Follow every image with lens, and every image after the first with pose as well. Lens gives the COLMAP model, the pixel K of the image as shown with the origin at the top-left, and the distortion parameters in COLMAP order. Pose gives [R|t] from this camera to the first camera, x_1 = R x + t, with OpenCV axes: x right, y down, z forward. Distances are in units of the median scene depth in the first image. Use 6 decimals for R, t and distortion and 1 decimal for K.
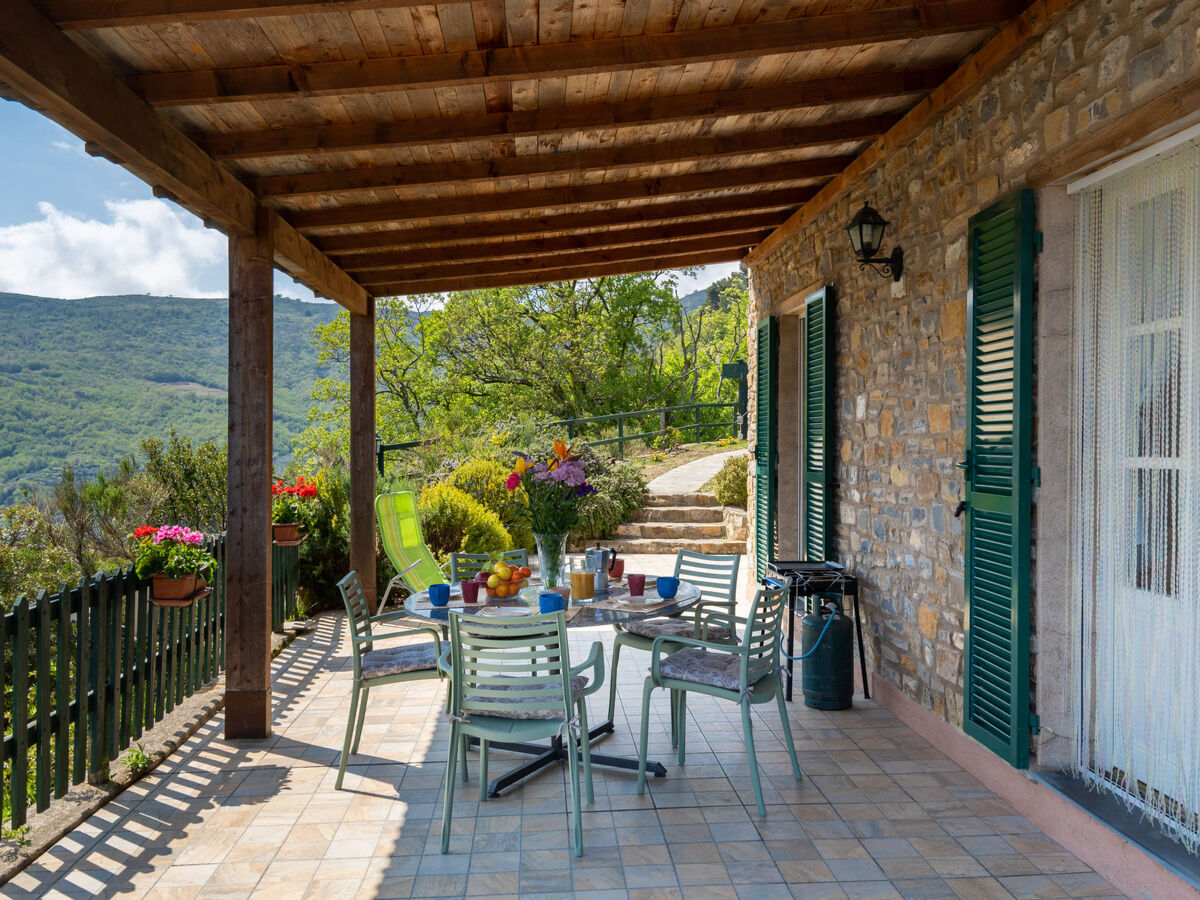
lens RADIAL K [[1042.1, 0, 610.6], [0, 1042.1, 449.1], [0, 0, 1]] dist [0.002930, -0.015414]
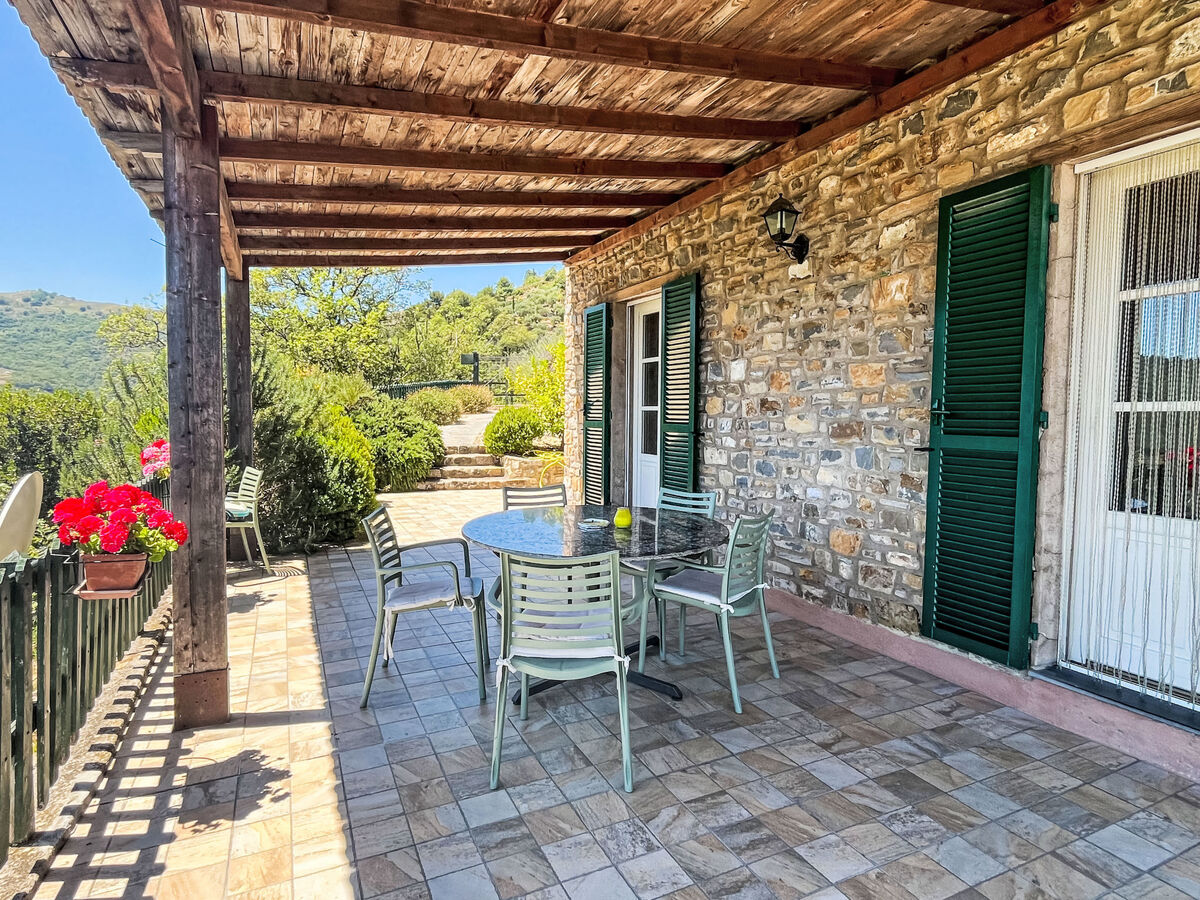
lens RADIAL K [[669.8, 0, 603.5], [0, 669.8, 450.9], [0, 0, 1]] dist [0.001425, -0.003052]
pose [[0.930885, -0.015330, 0.364992, -0.235667], [-0.003281, 0.998728, 0.050318, 0.018706], [-0.365299, -0.048038, 0.929650, 0.362815]]
